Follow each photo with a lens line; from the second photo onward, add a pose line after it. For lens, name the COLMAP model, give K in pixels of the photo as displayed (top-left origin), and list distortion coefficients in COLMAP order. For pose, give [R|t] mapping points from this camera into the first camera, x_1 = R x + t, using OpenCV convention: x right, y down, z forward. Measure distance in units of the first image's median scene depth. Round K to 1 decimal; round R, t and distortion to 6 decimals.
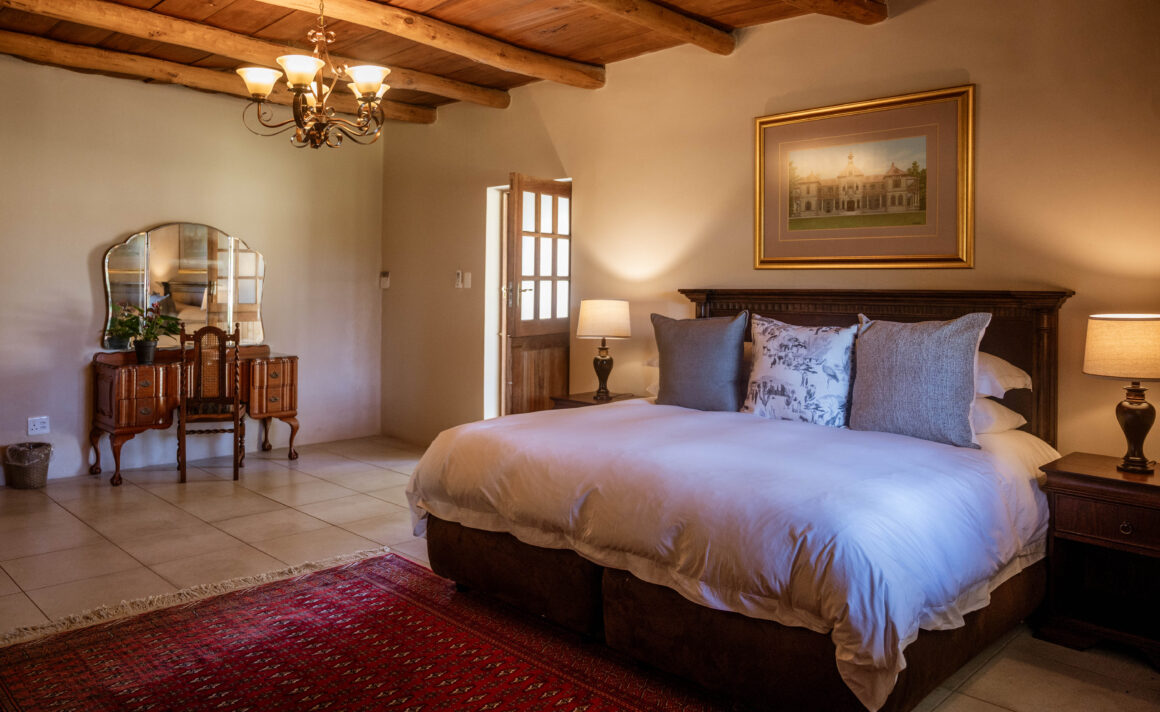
lens RADIAL K [[831.0, 0, 574.9], [0, 831.0, 348.5], [0, 0, 1]] dist [-0.010213, -0.000109]
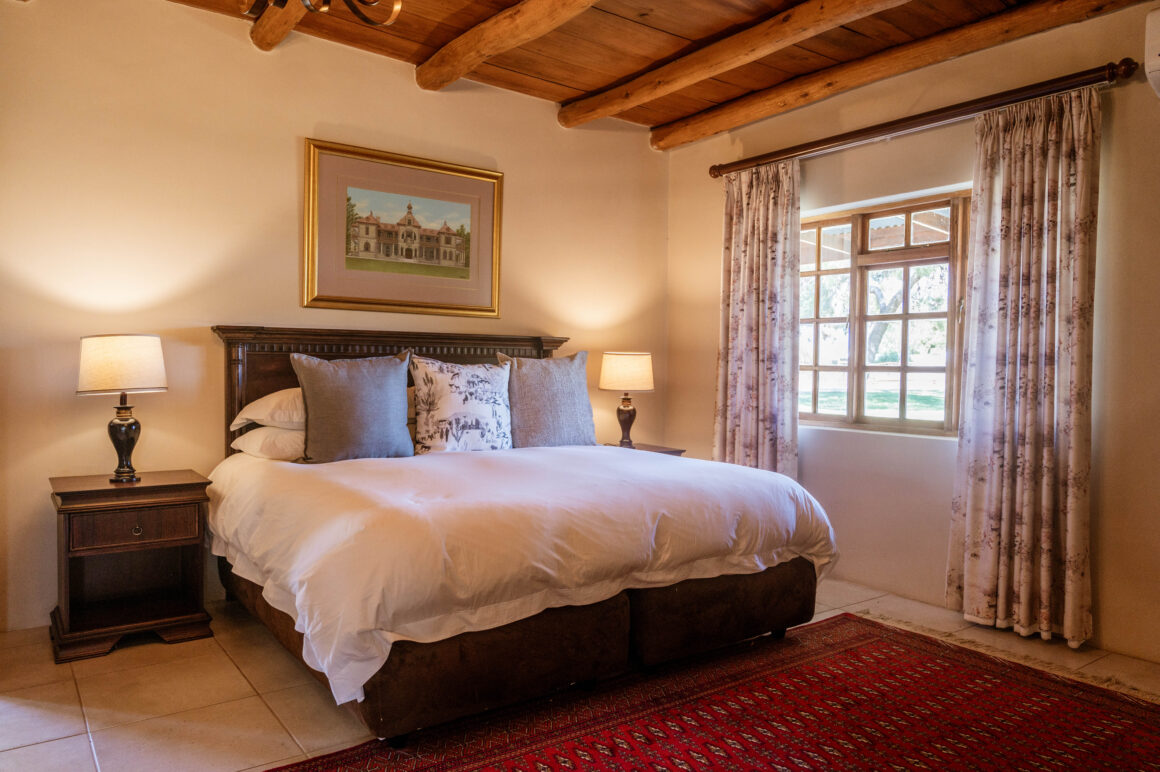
lens RADIAL K [[796.9, 0, 574.8], [0, 796.9, 385.2], [0, 0, 1]] dist [-0.008974, 0.005035]
pose [[0.172741, -0.037628, 0.984248, -0.726322], [0.057104, 0.997972, 0.028131, -0.020817], [-0.983310, 0.051345, 0.174540, 0.690627]]
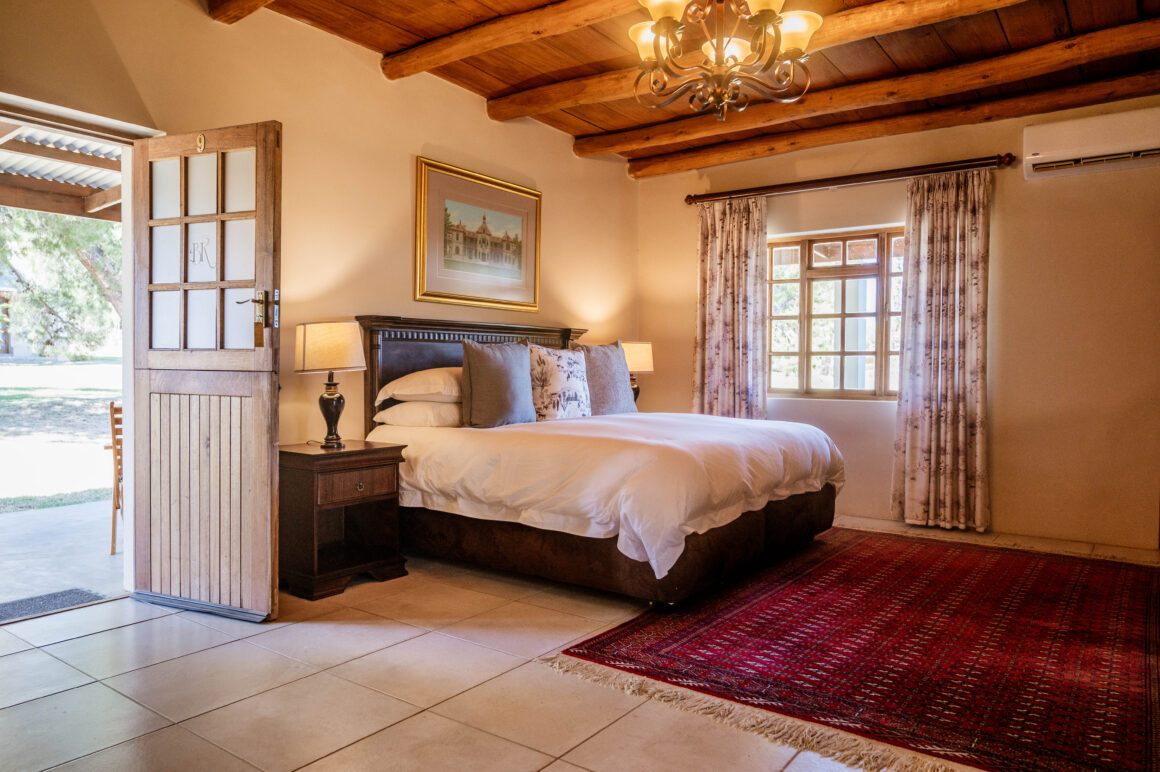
lens RADIAL K [[796.9, 0, 558.7], [0, 796.9, 382.5], [0, 0, 1]] dist [-0.008974, 0.005035]
pose [[-0.136242, -0.036573, 0.990000, -1.007039], [0.058342, 0.997288, 0.044871, -0.031103], [-0.988956, 0.063871, -0.133739, 1.187449]]
